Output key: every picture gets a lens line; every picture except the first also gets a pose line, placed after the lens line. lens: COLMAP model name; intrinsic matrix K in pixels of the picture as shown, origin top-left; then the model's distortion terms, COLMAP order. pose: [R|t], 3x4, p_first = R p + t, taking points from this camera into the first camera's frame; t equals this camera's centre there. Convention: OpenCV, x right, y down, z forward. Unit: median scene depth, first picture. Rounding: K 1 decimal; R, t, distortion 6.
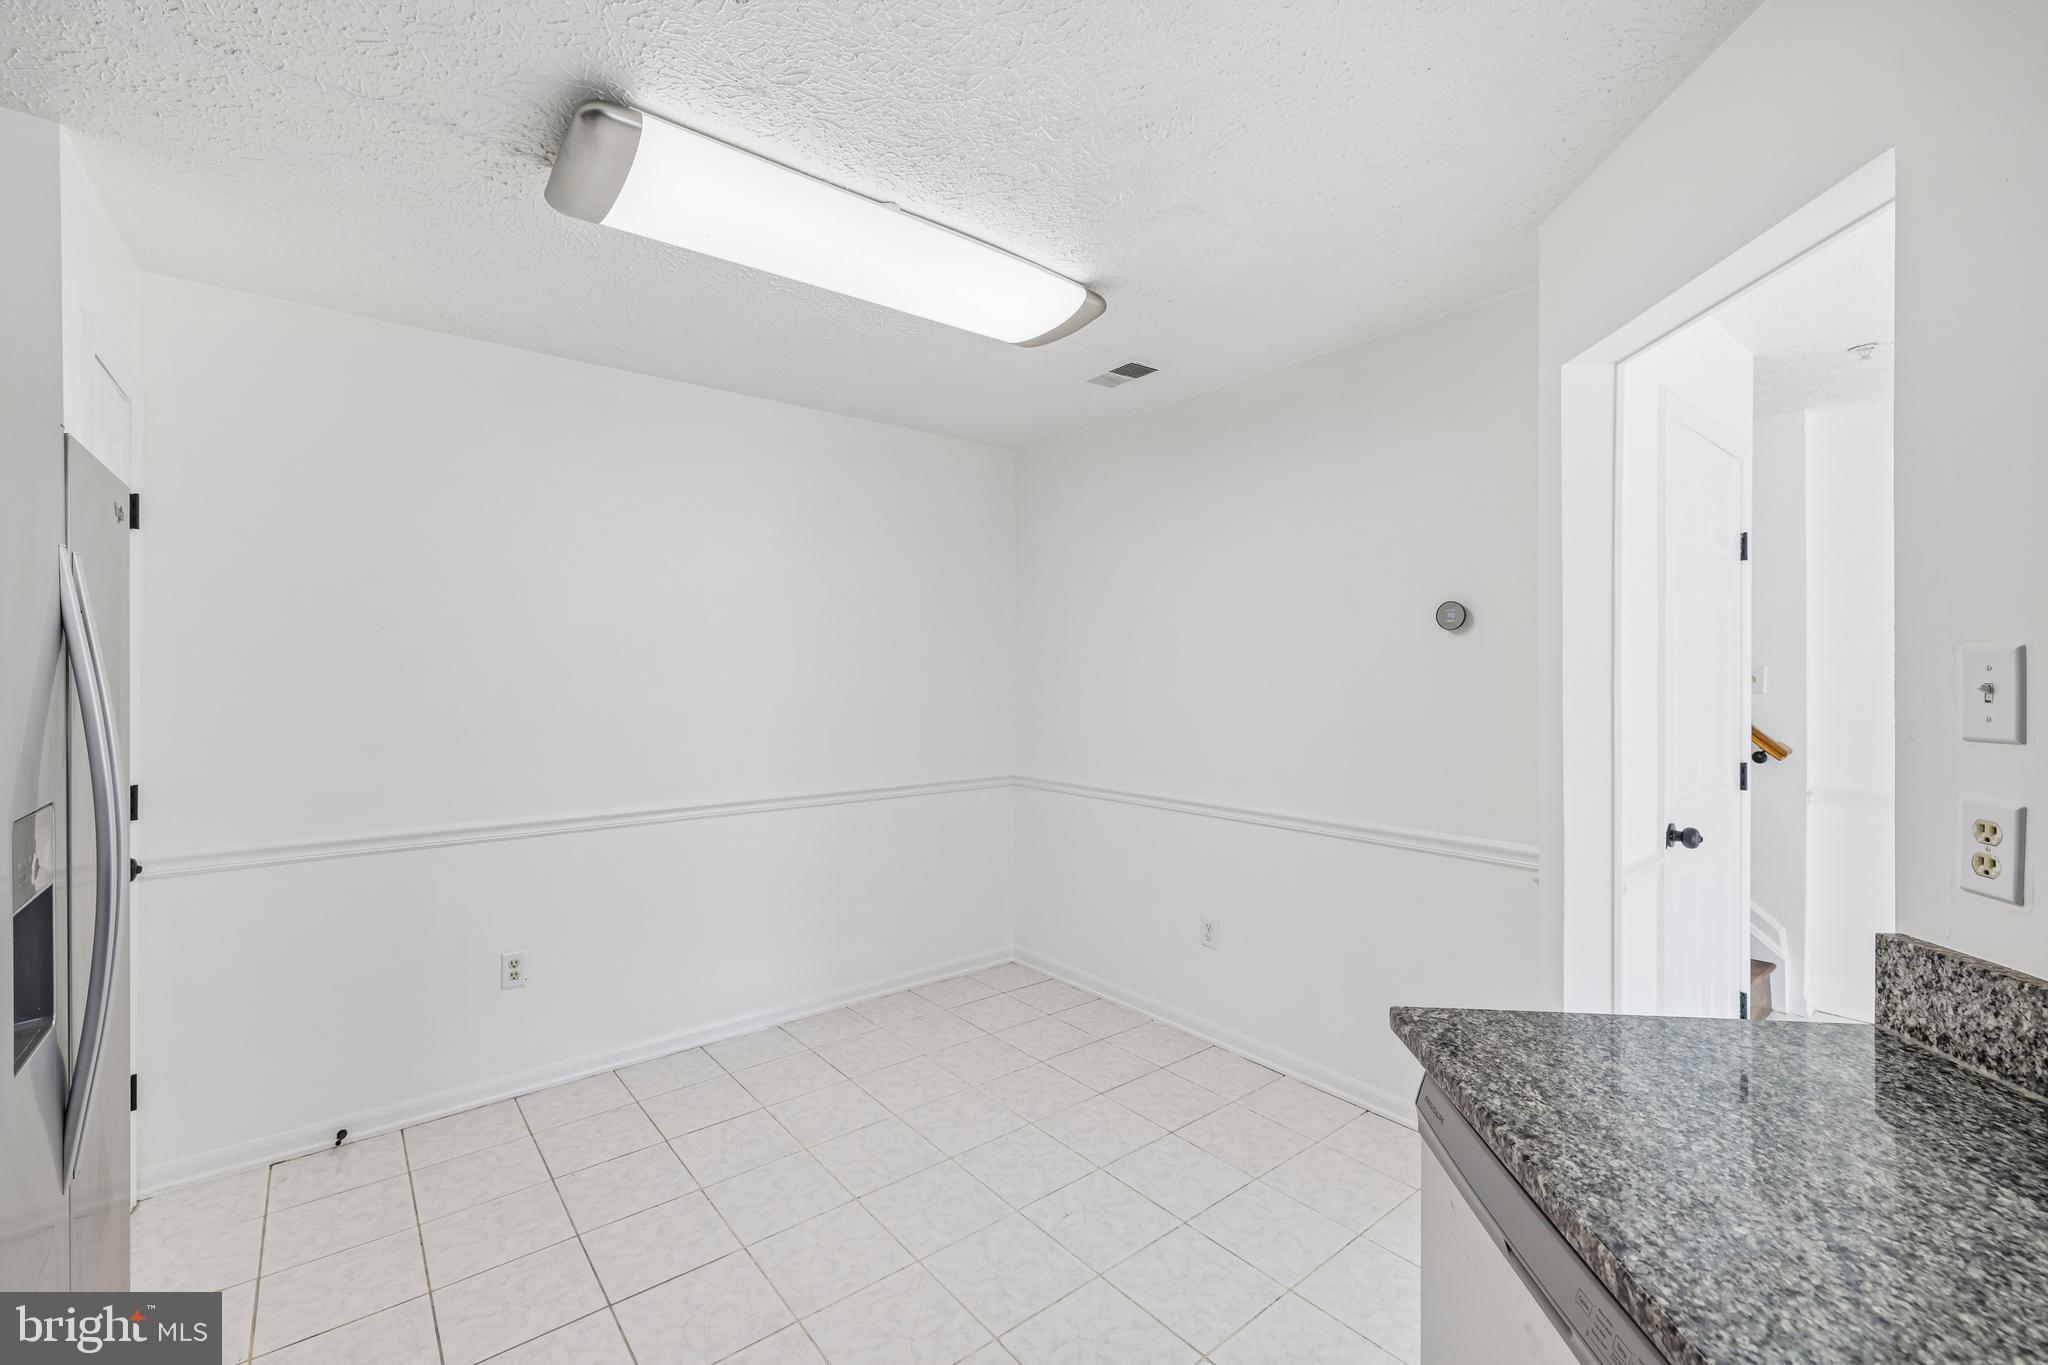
lens RADIAL K [[857.2, 0, 1016.2], [0, 857.2, 670.5], [0, 0, 1]] dist [-0.000712, -0.000020]
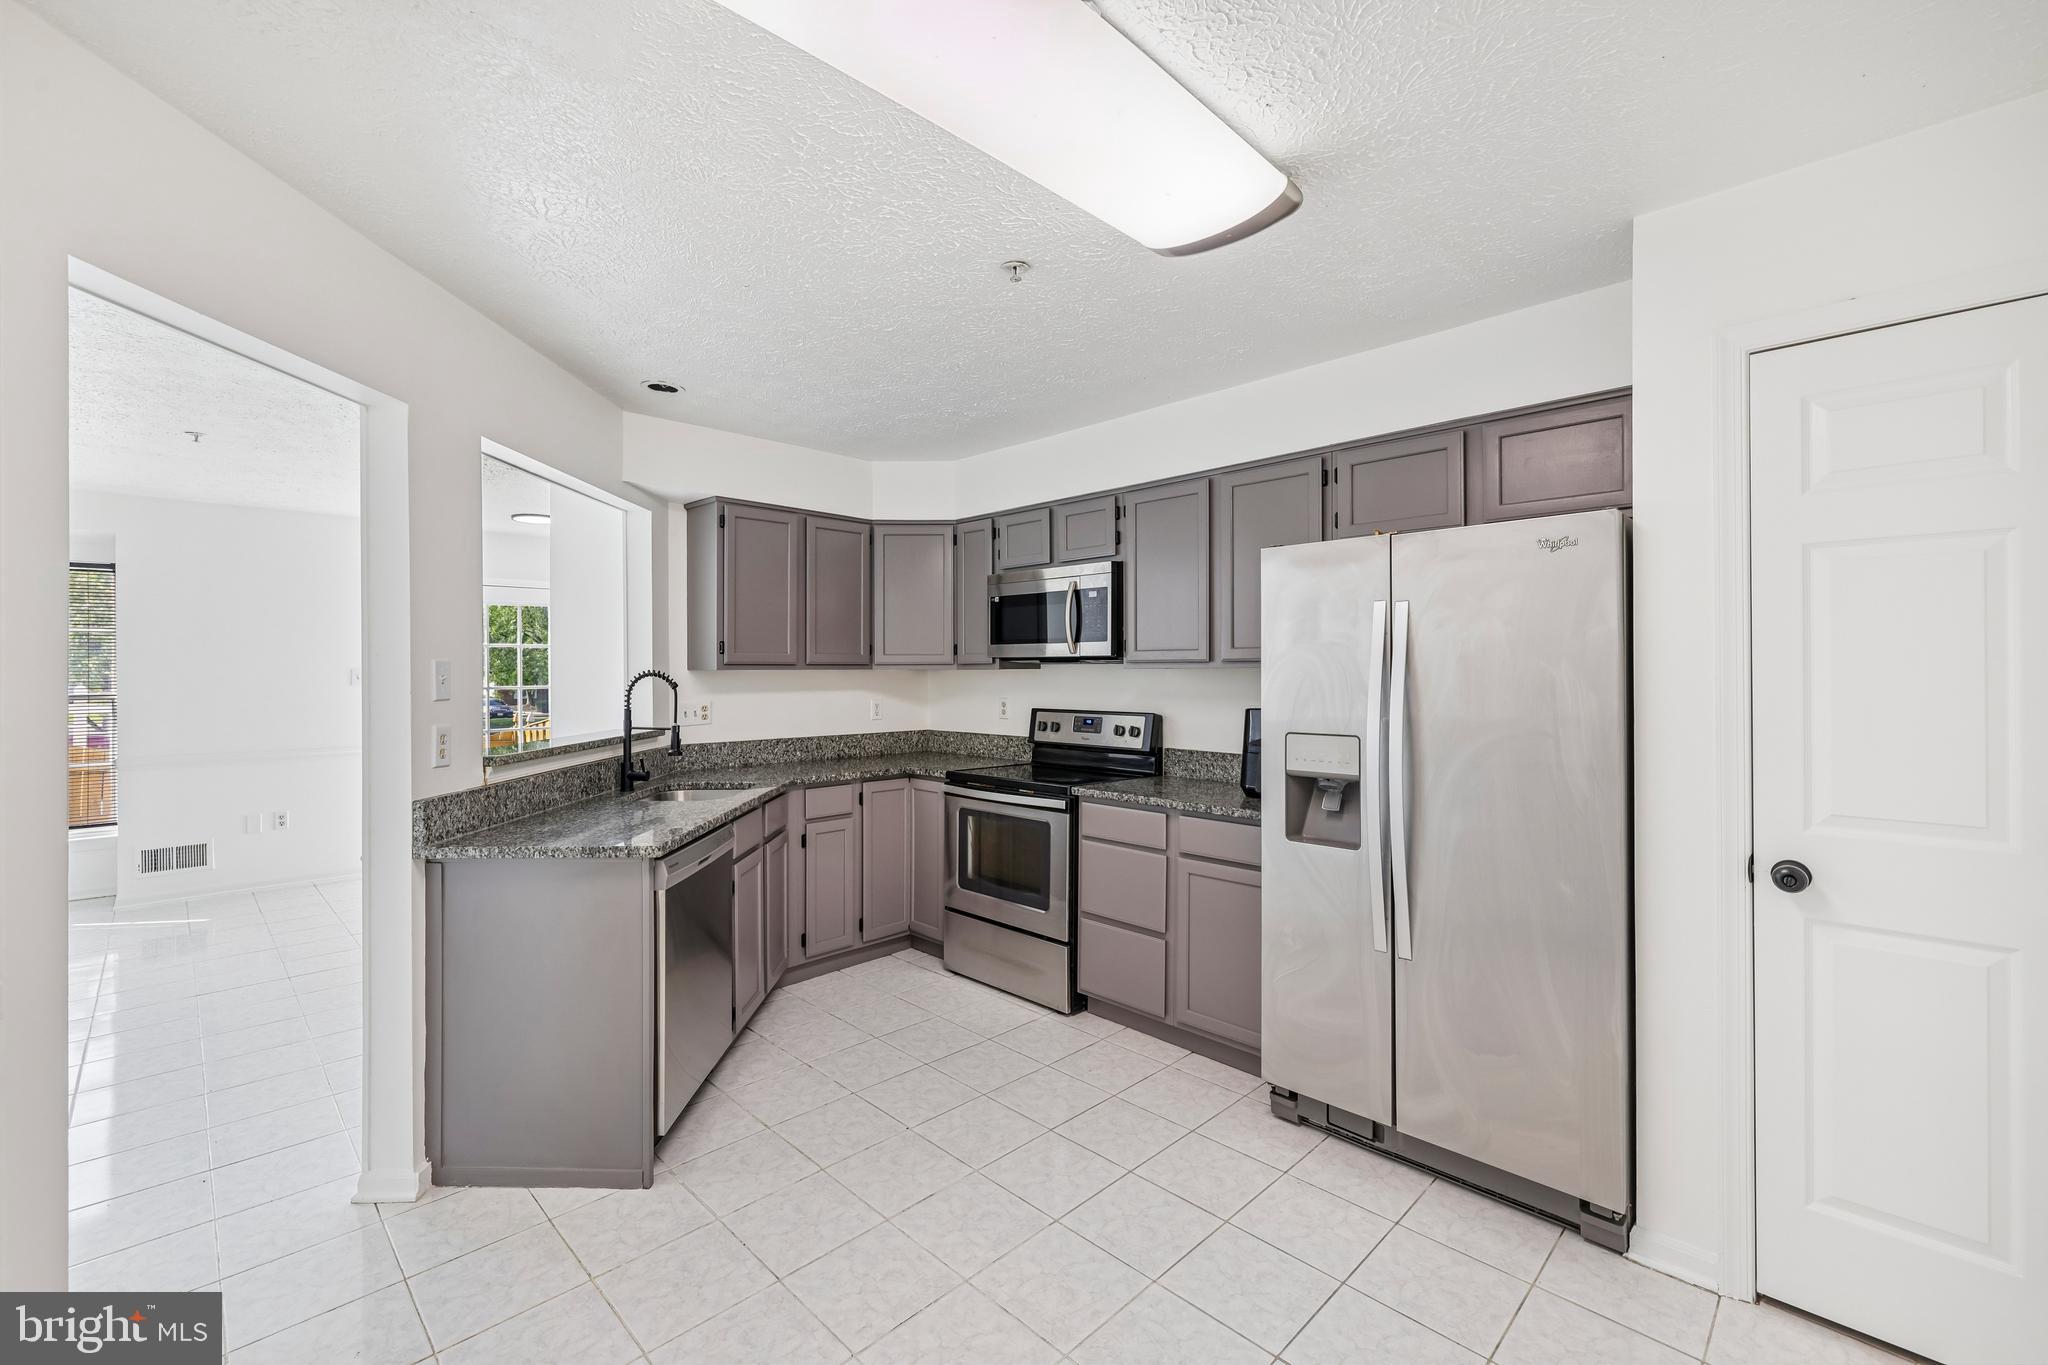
lens RADIAL K [[858.8, 0, 1009.1], [0, 858.8, 668.8], [0, 0, 1]] dist [-0.000656, 0.000017]
pose [[-0.995752, -0.000612, -0.092078, -0.190627], [-0.000069, 0.999983, -0.005903, 0.010841], [0.092080, -0.005872, -0.995734, 3.500205]]
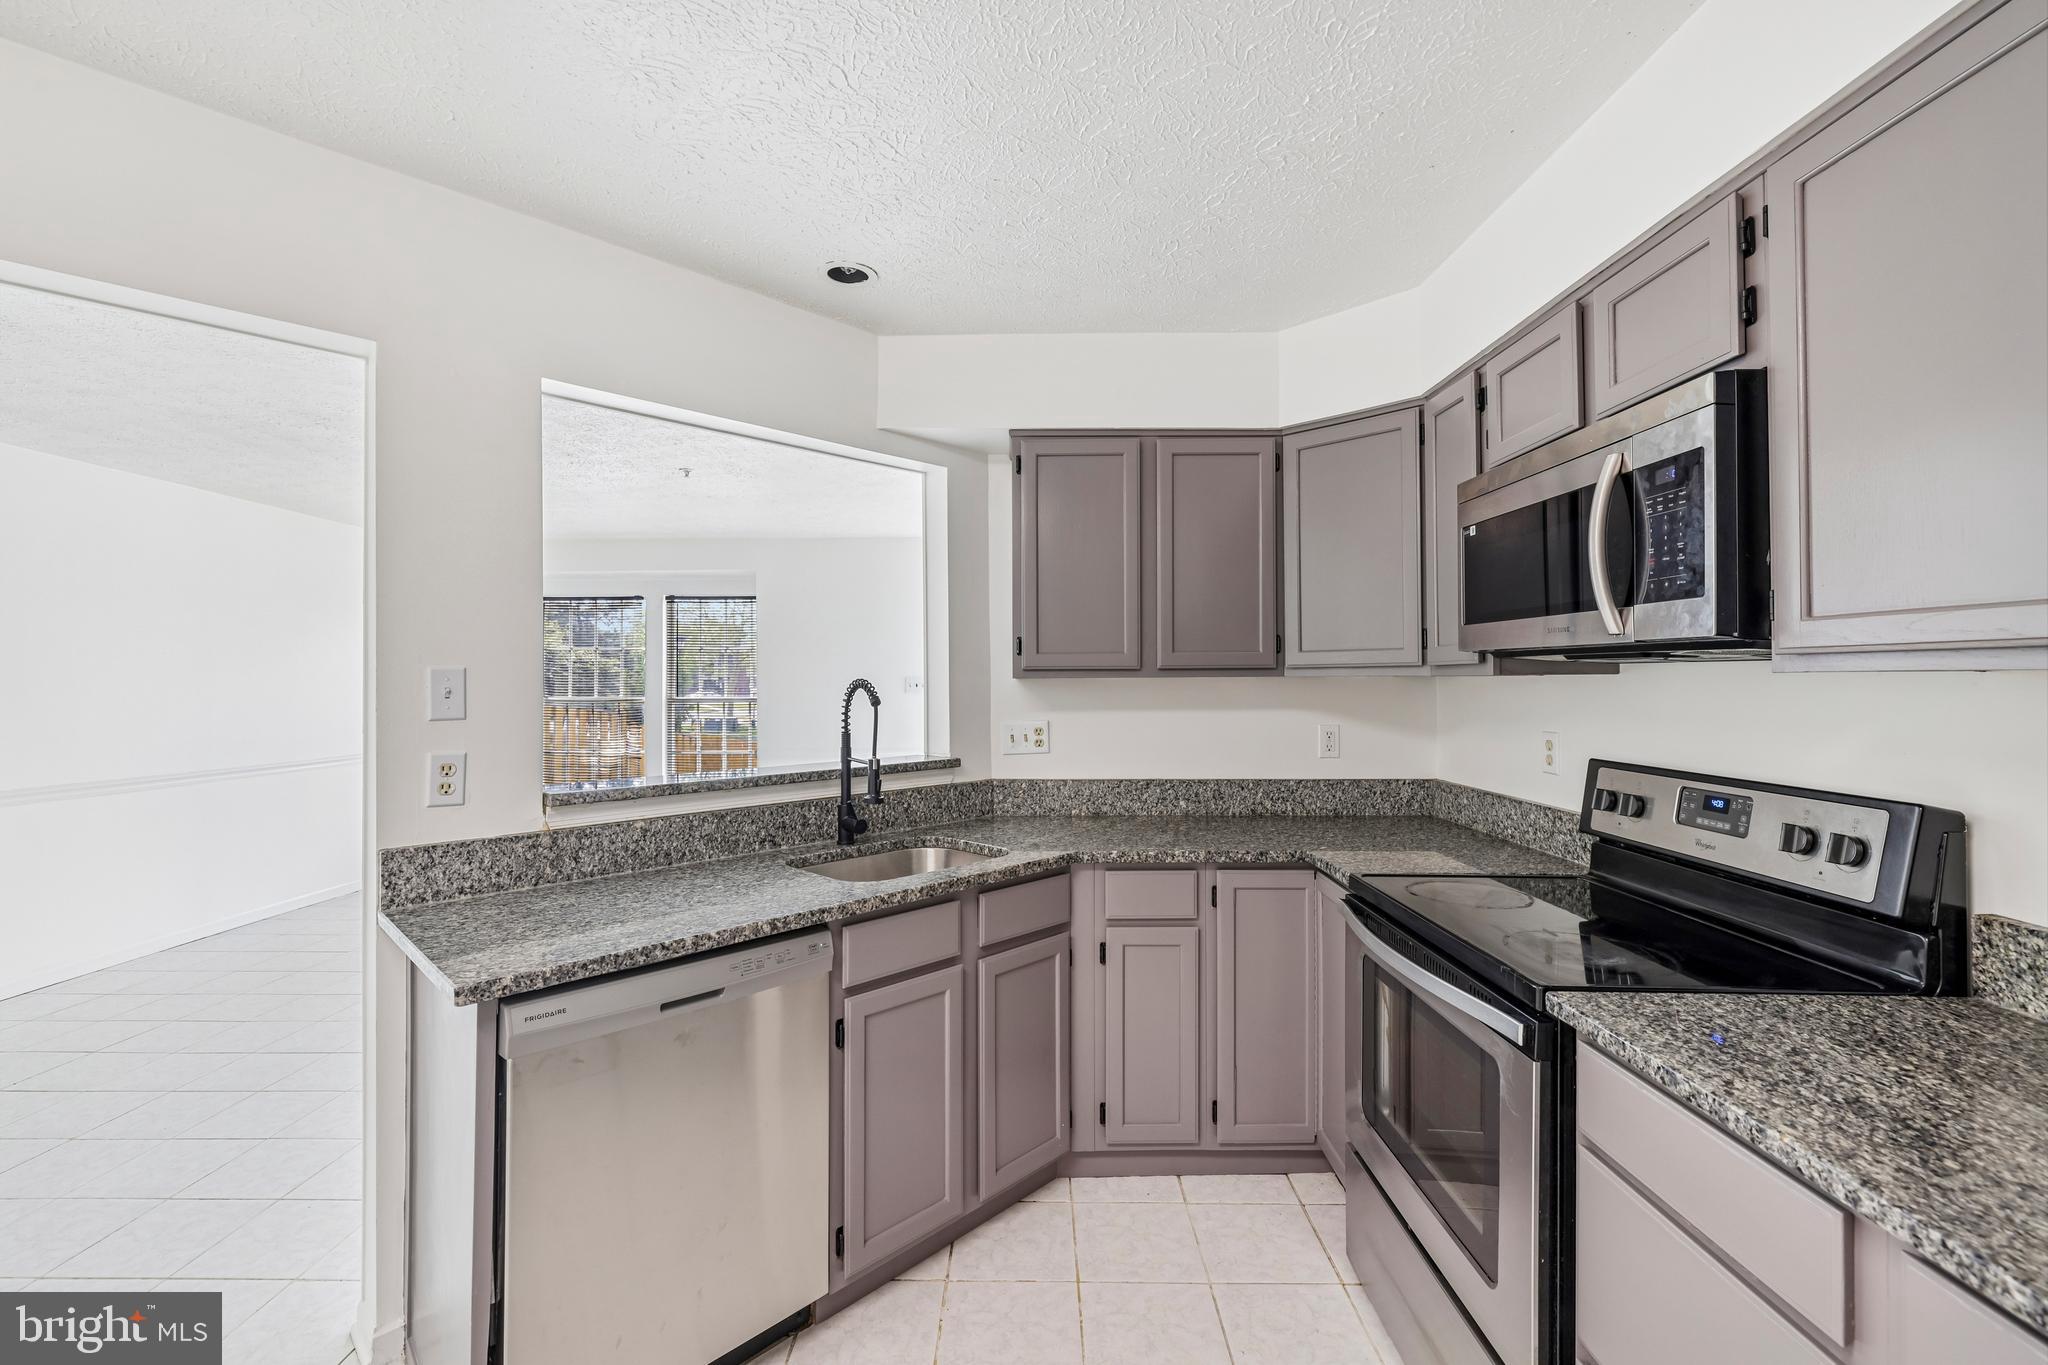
lens RADIAL K [[857.2, 0, 1016.2], [0, 857.2, 670.5], [0, 0, 1]] dist [-0.000712, -0.000020]
pose [[-0.768223, 0.007769, 0.640136, -0.954383], [0.000121, 0.999928, -0.011991, 0.000978], [-0.640183, -0.009134, -0.768168, 1.631264]]
